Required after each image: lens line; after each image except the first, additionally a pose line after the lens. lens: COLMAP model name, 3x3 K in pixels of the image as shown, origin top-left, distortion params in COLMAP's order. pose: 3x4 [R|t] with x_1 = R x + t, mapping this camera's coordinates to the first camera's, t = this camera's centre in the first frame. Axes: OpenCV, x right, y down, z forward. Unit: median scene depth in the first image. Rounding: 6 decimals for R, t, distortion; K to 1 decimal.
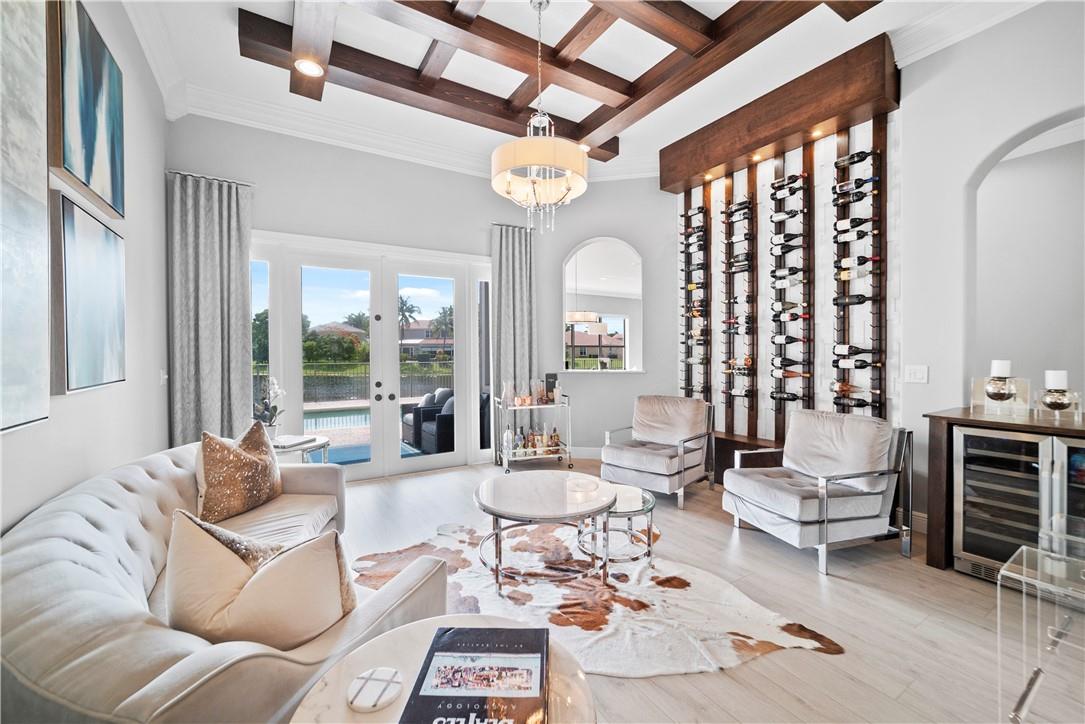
lens RADIAL K [[432.3, 0, 542.5], [0, 432.3, 362.0], [0, 0, 1]] dist [-0.016467, -0.000026]
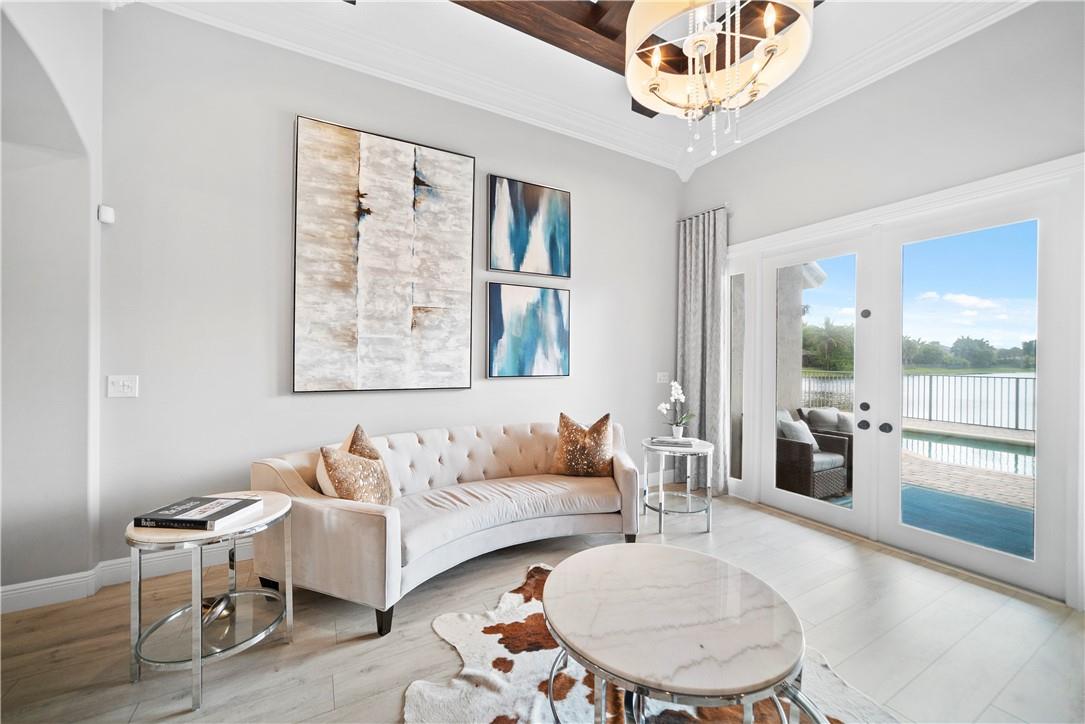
lens RADIAL K [[418.4, 0, 542.5], [0, 418.4, 362.0], [0, 0, 1]] dist [-0.024880, 0.000055]
pose [[-0.049002, 0.010024, -0.998748, 0.382457], [-0.028971, 0.999515, 0.011453, -0.014757], [0.998378, 0.029496, -0.048688, 0.577917]]
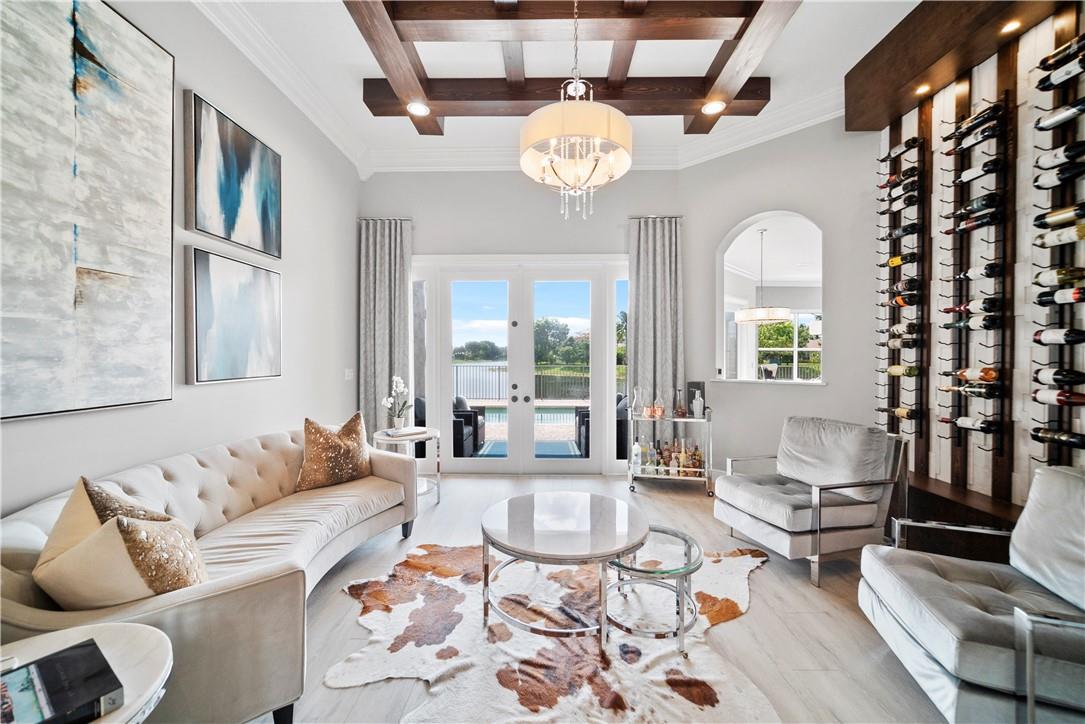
lens RADIAL K [[422.9, 0, 542.5], [0, 422.9, 362.0], [0, 0, 1]] dist [-0.011088, 0.005933]
pose [[0.845341, 0.011283, -0.534107, 0.278889], [-0.015657, 0.999871, -0.003658, -0.006024], [0.533997, 0.011455, 0.845409, 0.177416]]
